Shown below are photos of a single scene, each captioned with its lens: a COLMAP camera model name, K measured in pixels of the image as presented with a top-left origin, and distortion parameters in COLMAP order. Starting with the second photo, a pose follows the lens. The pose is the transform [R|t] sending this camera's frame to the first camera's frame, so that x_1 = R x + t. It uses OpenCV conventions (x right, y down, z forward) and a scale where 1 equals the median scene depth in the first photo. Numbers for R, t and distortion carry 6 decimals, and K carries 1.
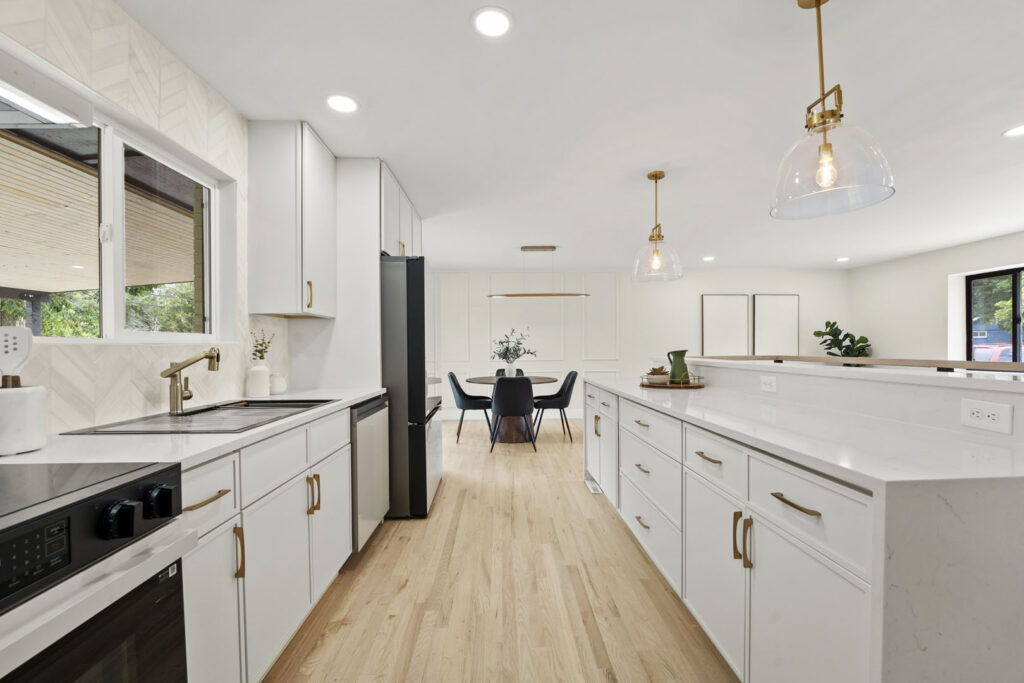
lens RADIAL K [[416.5, 0, 510.7], [0, 416.5, 349.1], [0, 0, 1]] dist [-0.049151, 0.000243]
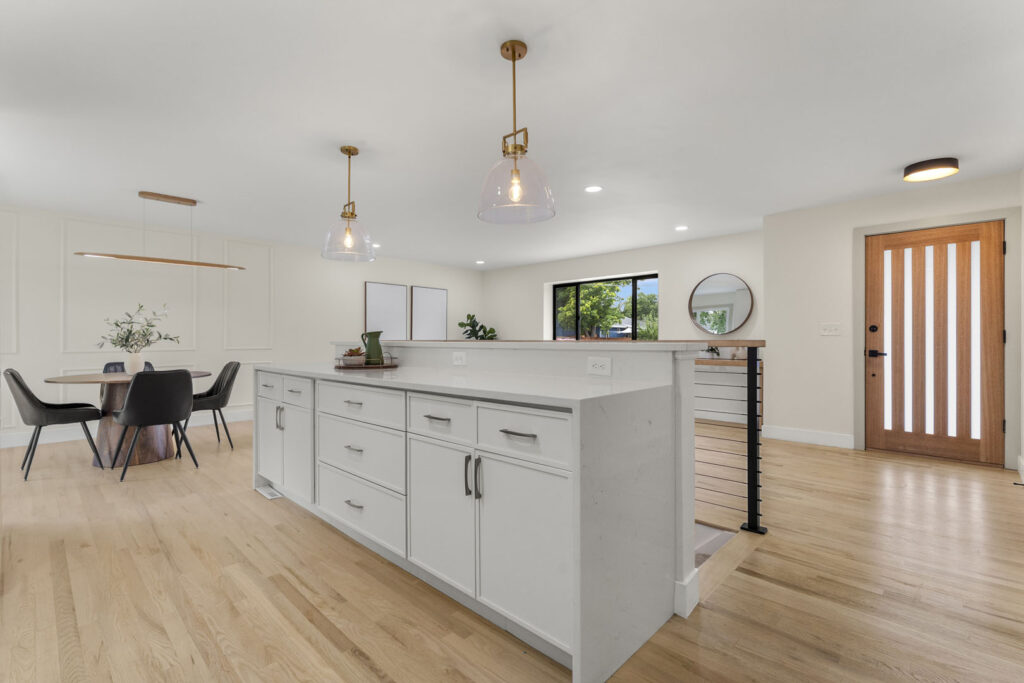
lens RADIAL K [[450.4, 0, 525.2], [0, 450.4, 341.1], [0, 0, 1]] dist [-0.056373, 0.000293]
pose [[0.686665, -0.001824, 0.726972, -0.133532], [0.002421, 0.999997, 0.000222, 0.026984], [-0.726970, 0.001608, 0.686668, -0.018032]]
